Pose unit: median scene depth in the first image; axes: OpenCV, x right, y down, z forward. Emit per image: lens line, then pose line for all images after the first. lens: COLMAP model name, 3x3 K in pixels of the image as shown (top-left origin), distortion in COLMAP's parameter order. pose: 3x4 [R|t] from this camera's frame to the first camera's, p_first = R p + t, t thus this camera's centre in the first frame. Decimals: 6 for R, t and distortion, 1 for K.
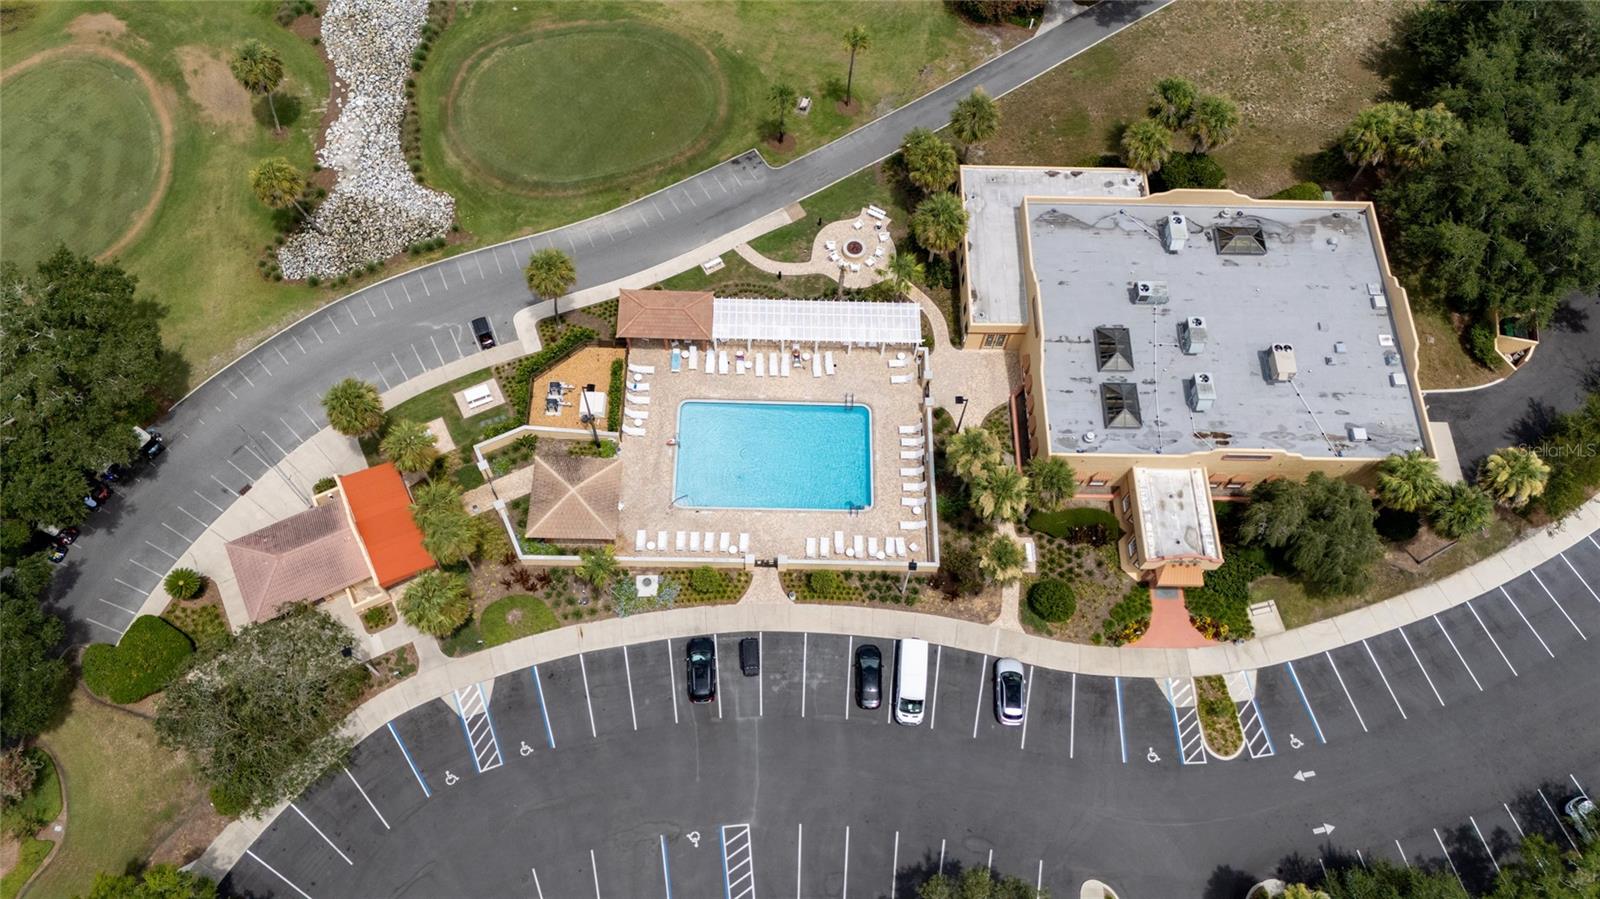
lens RADIAL K [[1209.5, 0, 800.0], [0, 1209.5, 449.5], [0, 0, 1]] dist [0.028859, -0.004452]
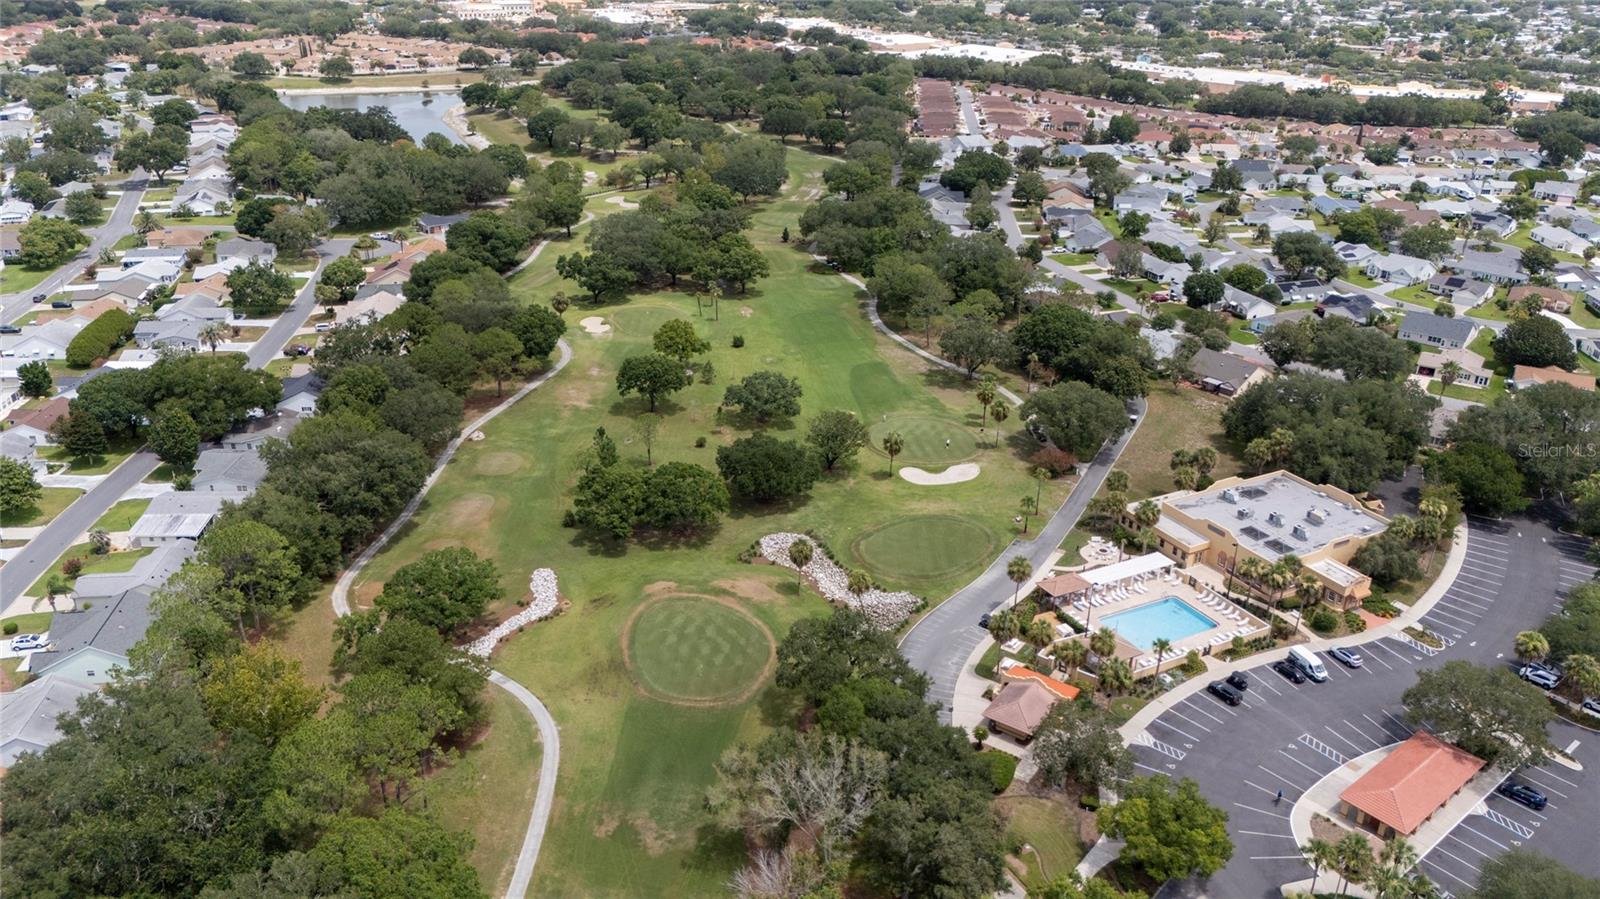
lens RADIAL K [[1209.5, 0, 800.0], [0, 1209.5, 449.5], [0, 0, 1]] dist [0.028859, -0.004452]
pose [[0.879468, -0.217587, 0.423310, -1.320878], [0.432043, 0.738096, -0.518222, 0.573594], [-0.199685, 0.638648, 0.743138, -0.489501]]
